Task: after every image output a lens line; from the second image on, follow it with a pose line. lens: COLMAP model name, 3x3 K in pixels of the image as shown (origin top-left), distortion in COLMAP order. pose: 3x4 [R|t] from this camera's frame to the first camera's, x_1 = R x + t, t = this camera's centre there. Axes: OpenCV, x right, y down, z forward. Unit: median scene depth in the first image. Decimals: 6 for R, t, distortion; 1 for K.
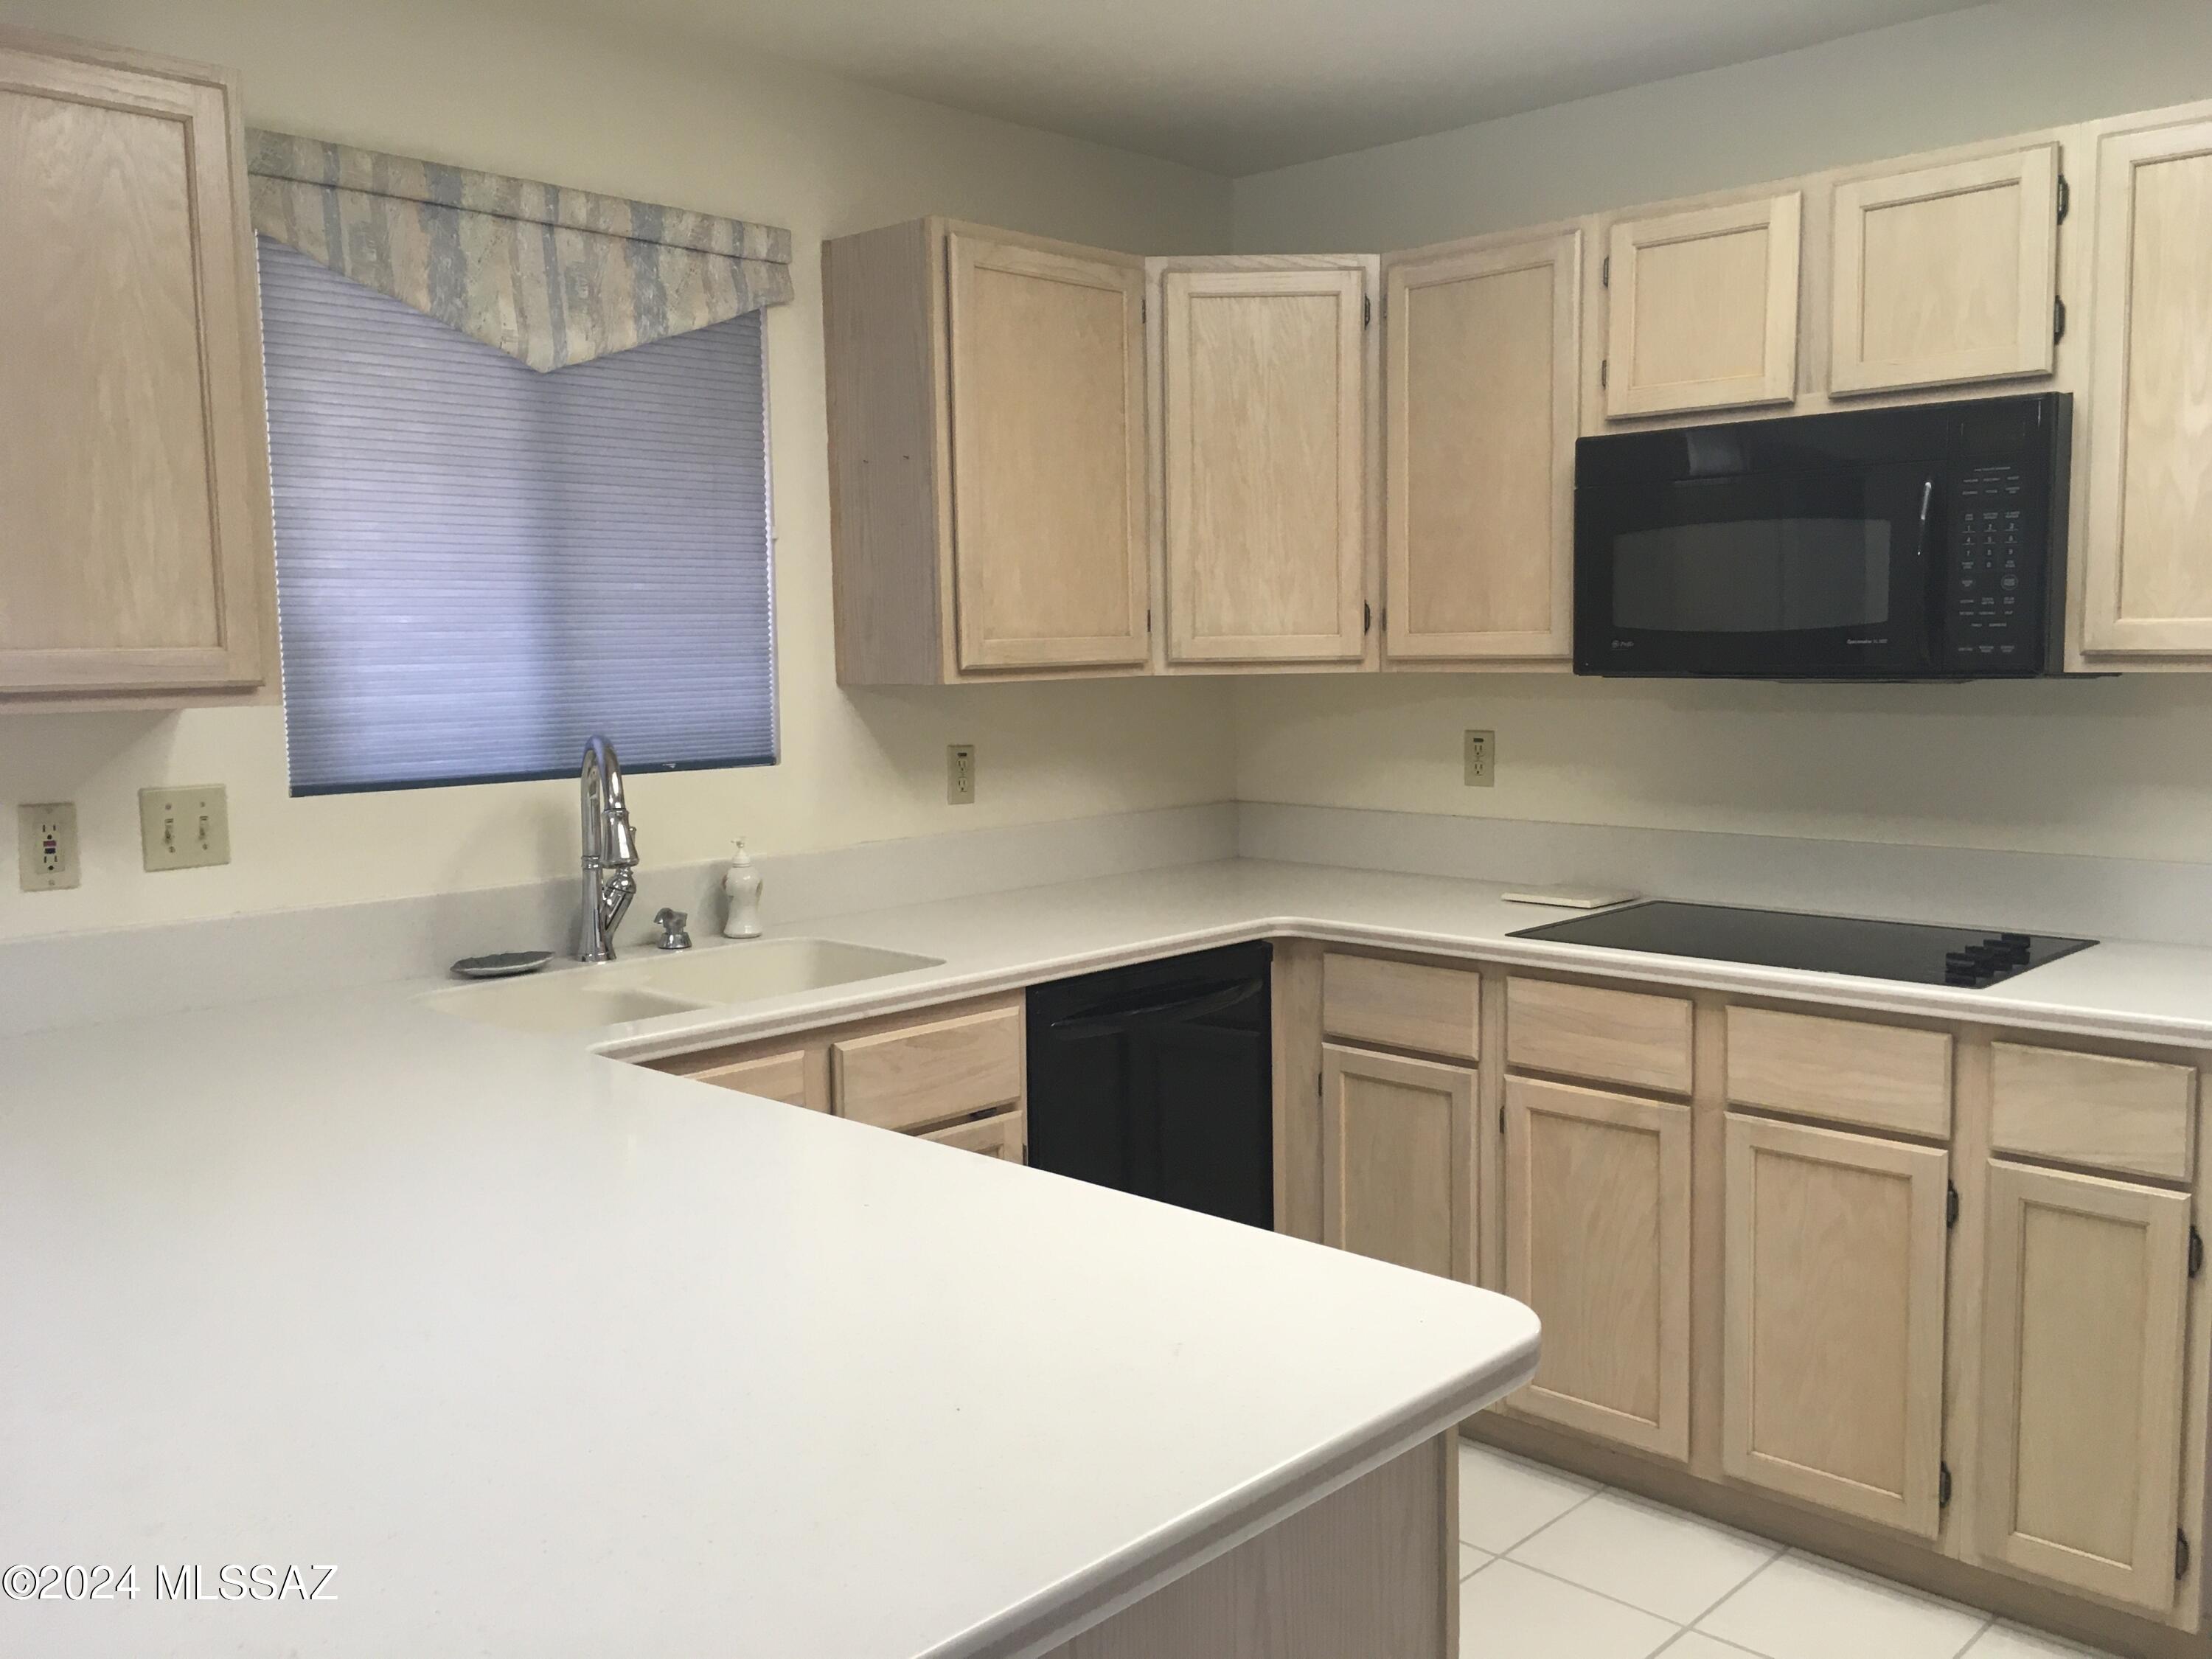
lens RADIAL K [[1888.8, 0, 1105.4], [0, 1888.8, 825.9], [0, 0, 1]] dist [0.080560, -0.099958]
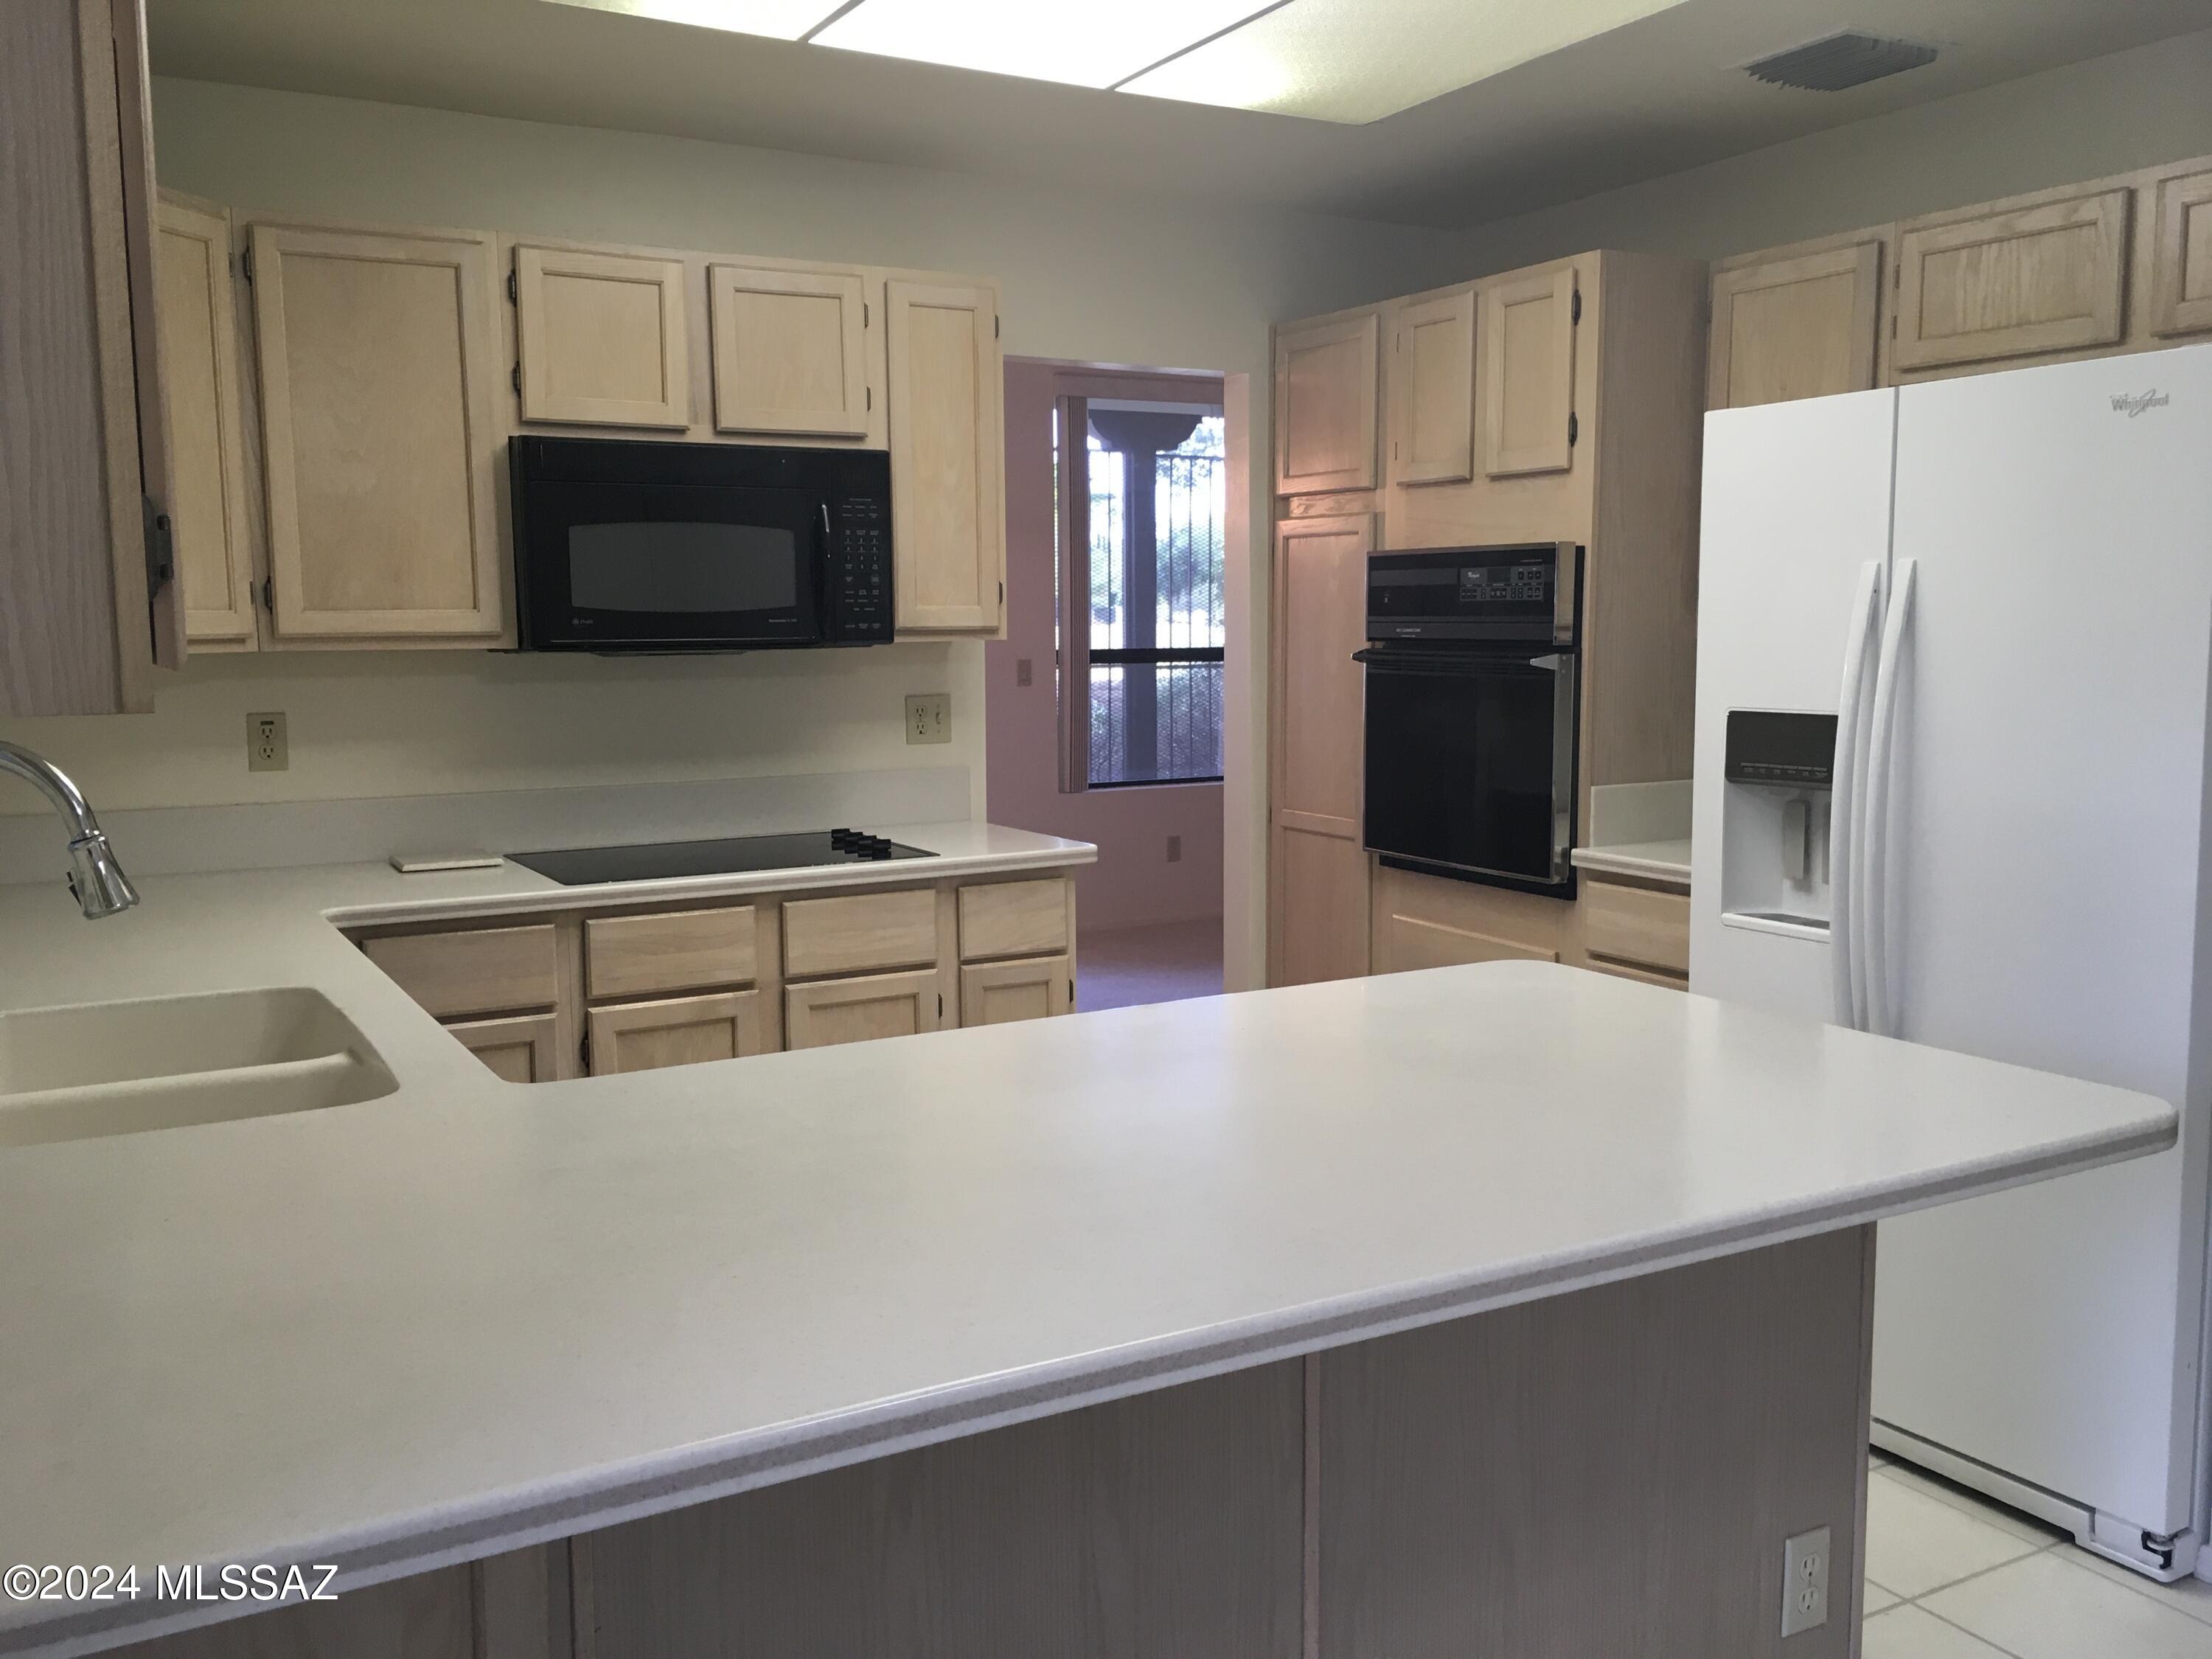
lens RADIAL K [[1888.8, 0, 1102.9], [0, 1888.8, 824.5], [0, 0, 1]] dist [0.080560, -0.099958]
pose [[0.287276, -0.095816, 0.953044, -0.779020], [0.100845, 0.992480, 0.069383, -0.023415], [-0.952525, 0.076177, 0.294778, 0.391132]]
